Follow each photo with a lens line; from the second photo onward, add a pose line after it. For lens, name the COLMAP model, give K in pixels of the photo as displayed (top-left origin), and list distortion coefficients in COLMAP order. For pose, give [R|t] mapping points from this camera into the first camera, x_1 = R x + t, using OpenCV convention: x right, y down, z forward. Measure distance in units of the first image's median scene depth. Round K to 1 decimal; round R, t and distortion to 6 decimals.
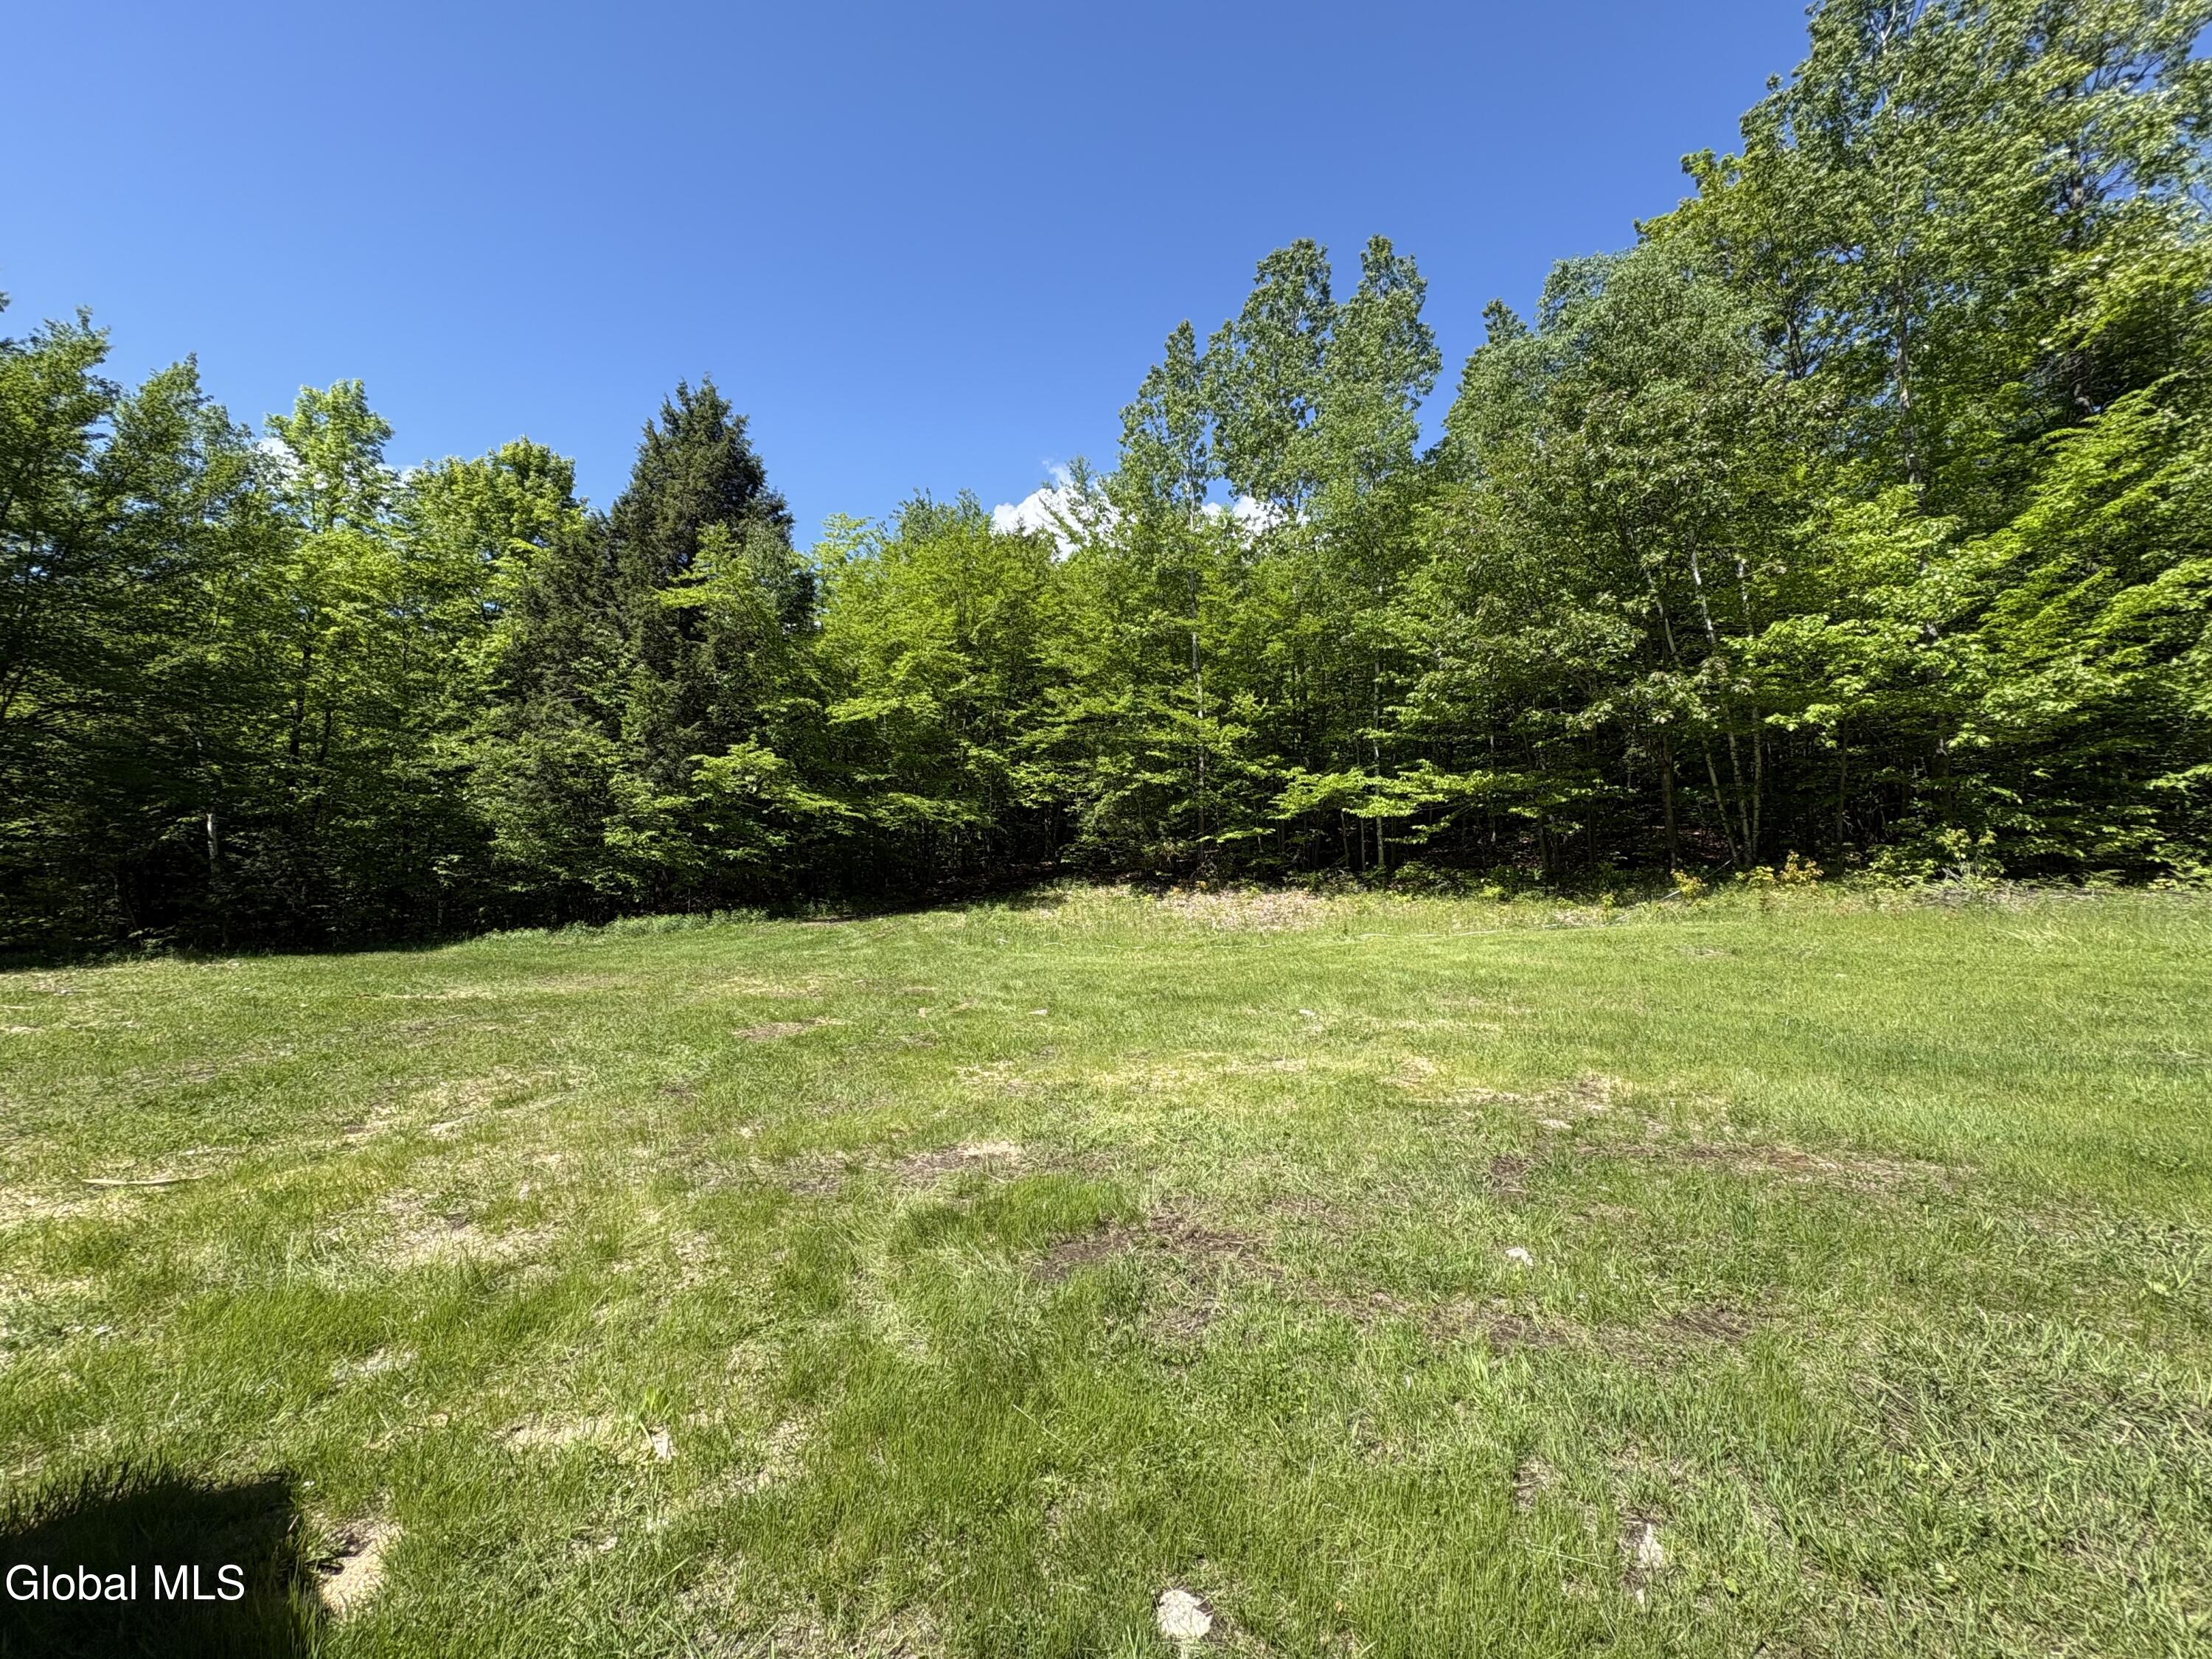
lens RADIAL K [[882.7, 0, 1106.0], [0, 882.7, 829.5], [0, 0, 1]] dist [-0.002292, 0.000080]
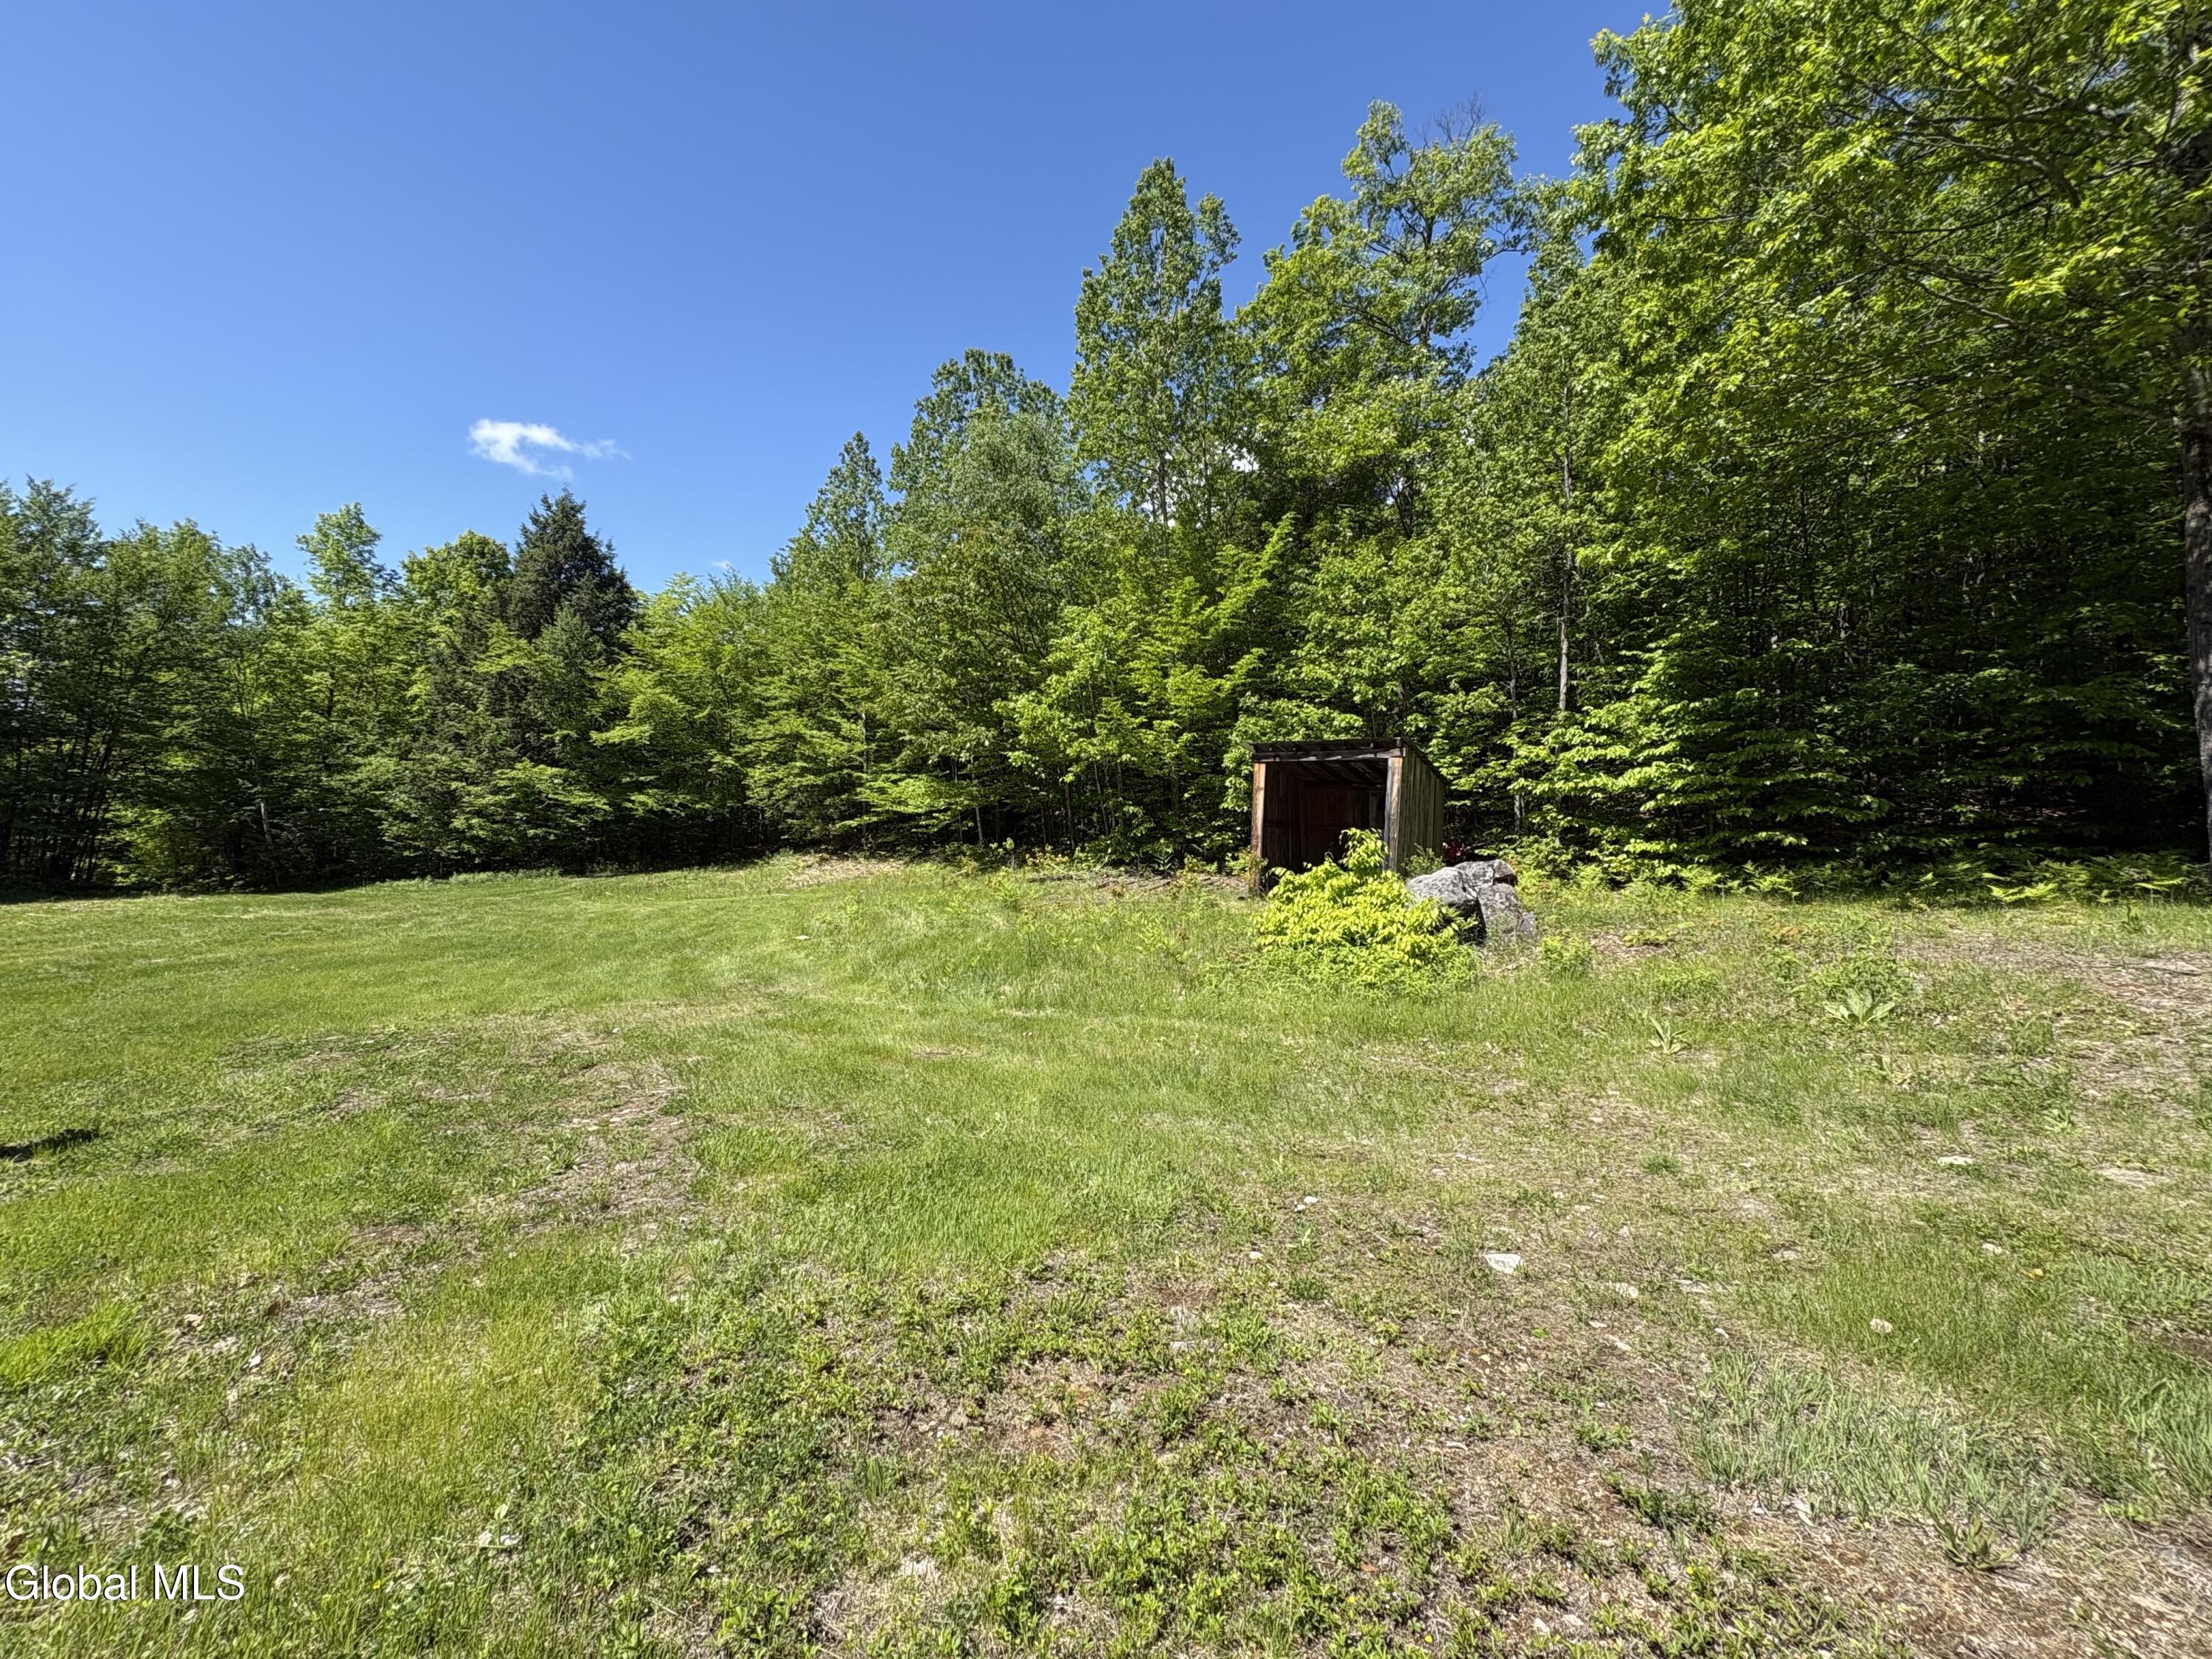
lens RADIAL K [[882.7, 0, 1106.0], [0, 882.7, 829.5], [0, 0, 1]] dist [-0.002292, 0.000080]
pose [[0.985897, 0.006985, -0.167206, 1.122781], [0.002890, 0.998269, 0.058743, -0.089970], [0.167327, -0.058397, 0.984170, -0.468018]]
